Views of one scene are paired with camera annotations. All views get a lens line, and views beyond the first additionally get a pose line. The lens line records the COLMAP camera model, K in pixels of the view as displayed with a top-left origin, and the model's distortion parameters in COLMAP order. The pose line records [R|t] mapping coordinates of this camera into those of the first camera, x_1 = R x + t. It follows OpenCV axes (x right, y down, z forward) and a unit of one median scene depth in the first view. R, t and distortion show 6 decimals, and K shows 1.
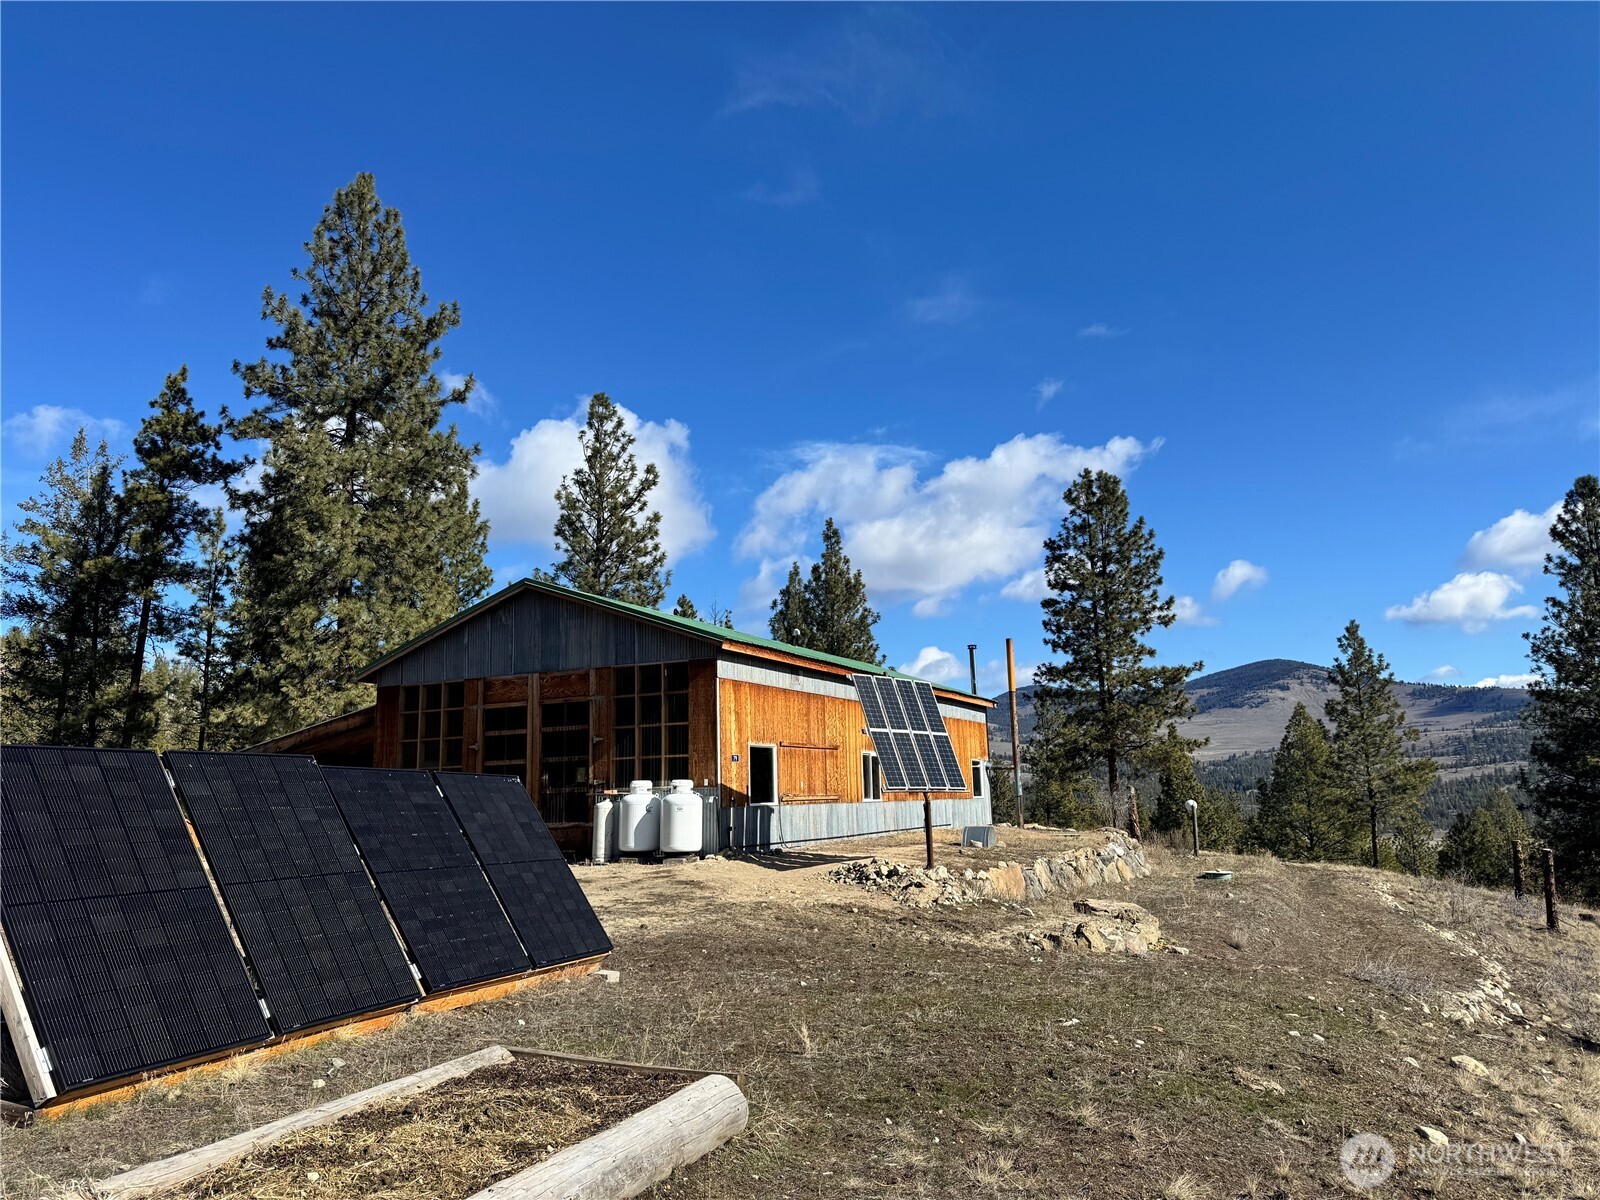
lens RADIAL K [[1160.2, 0, 837.2], [0, 1160.2, 600.1], [0, 0, 1]] dist [0.094919, -0.152330]
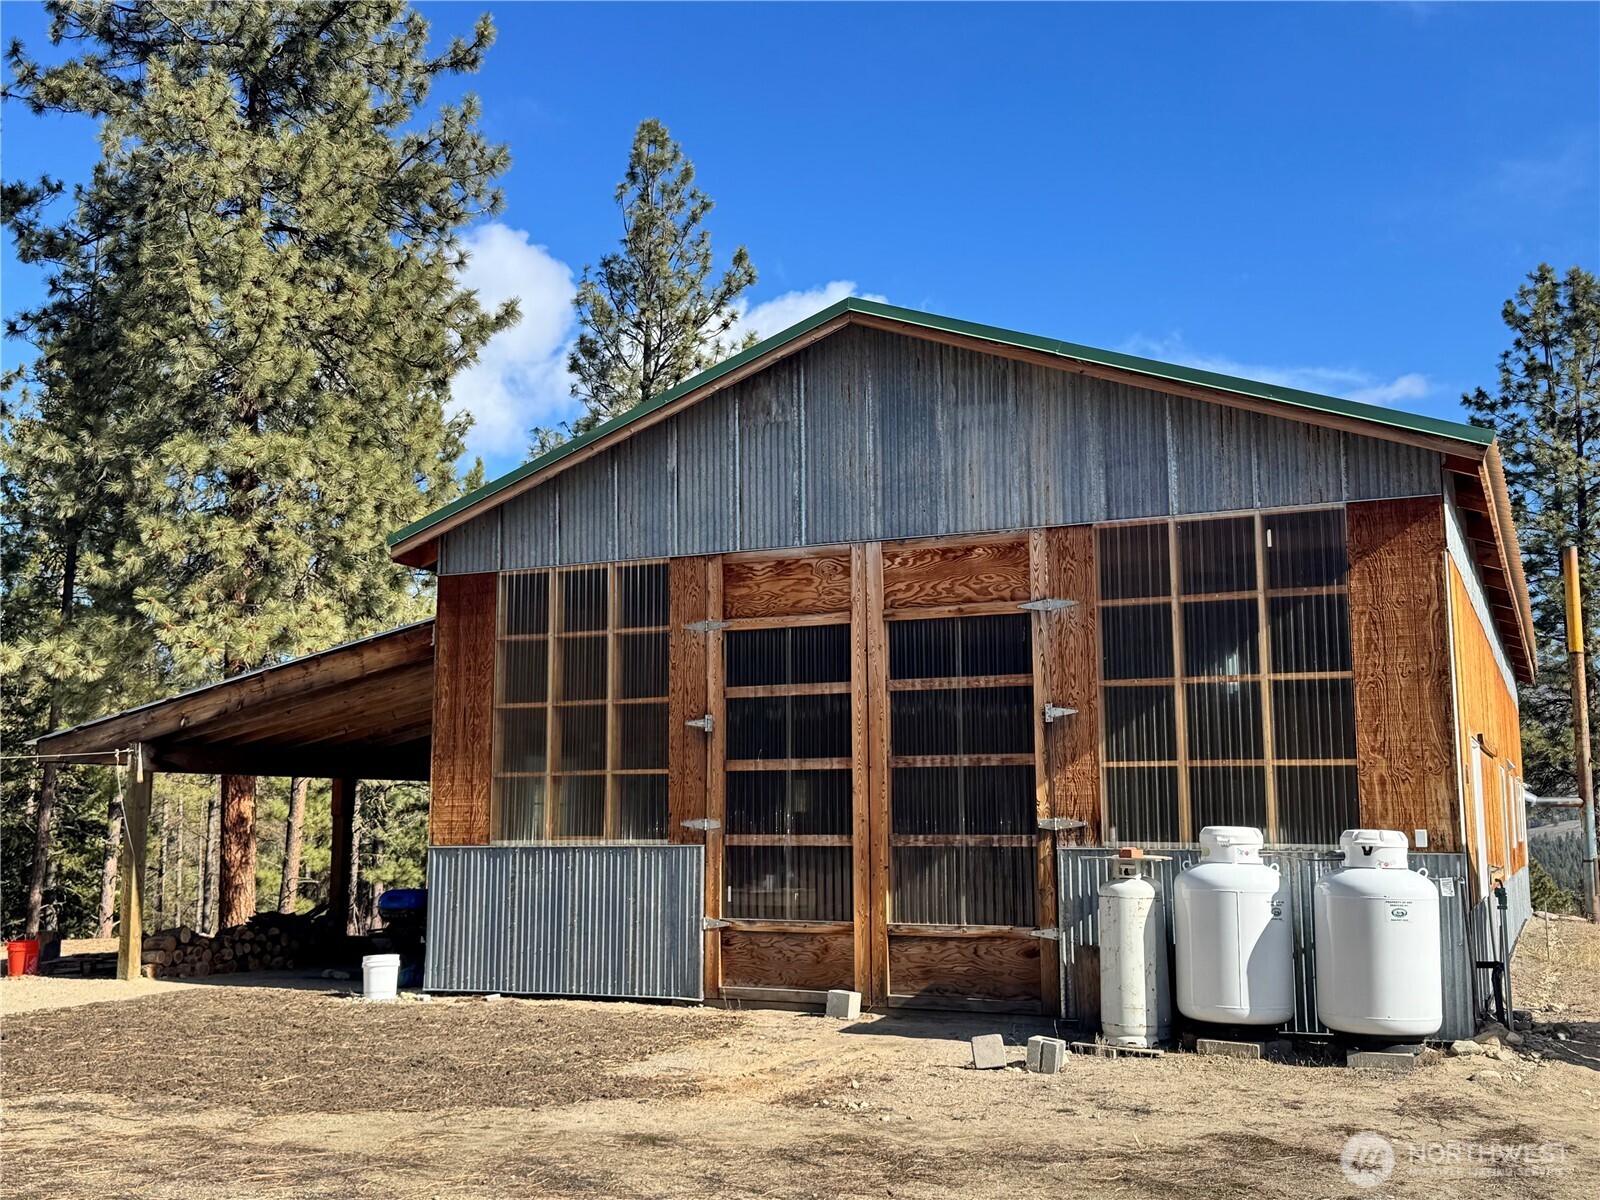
lens RADIAL K [[1646.2, 0, 800.0], [0, 1646.2, 600.0], [0, 0, 1]] dist [0.155922, -0.307659]
pose [[0.999686, 0.024058, -0.007059, -0.192250], [-0.023837, 0.999269, 0.029888, 0.045712], [0.007773, -0.029710, 0.999528, 0.305831]]
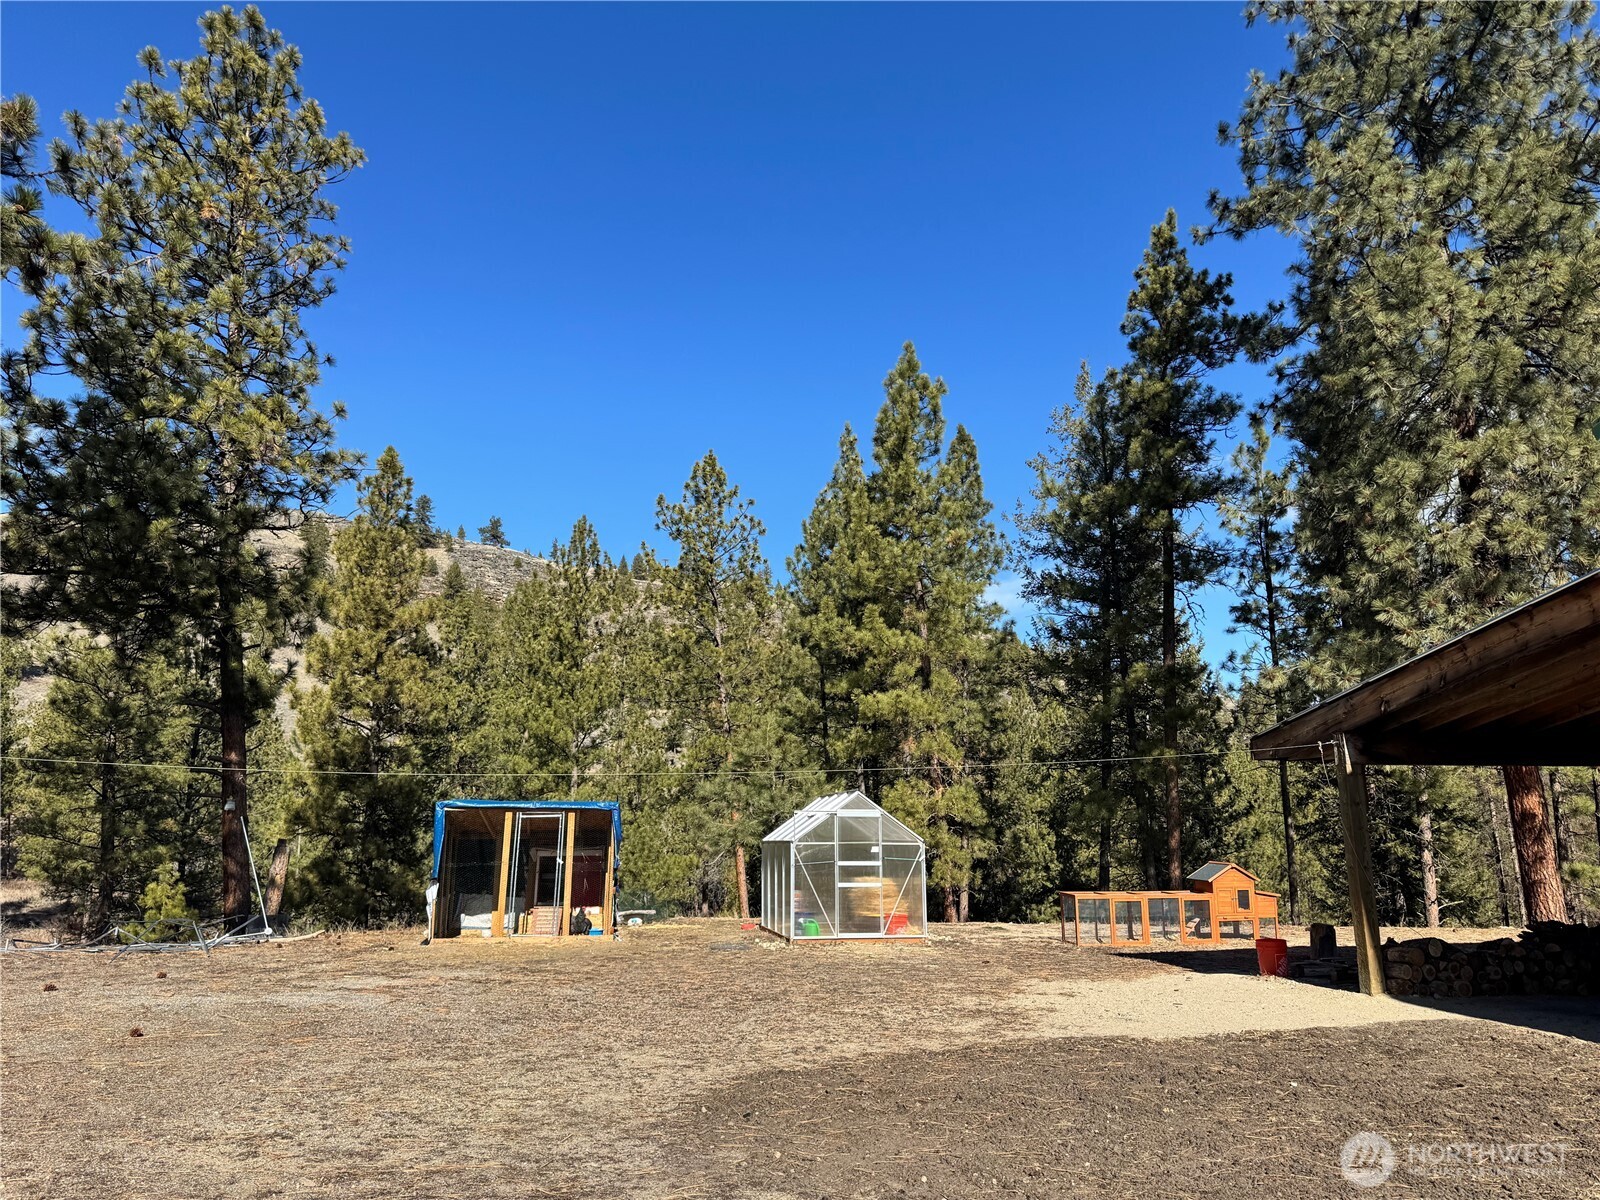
lens RADIAL K [[1138.7, 0, 770.3], [0, 1138.7, 593.5], [0, 0, 1]] dist [0.036927, -0.035190]
pose [[0.593252, -0.137494, -0.793188, -0.222242], [0.121891, 0.989288, -0.080321, 0.073417], [0.795735, -0.049032, 0.603656, 0.468987]]
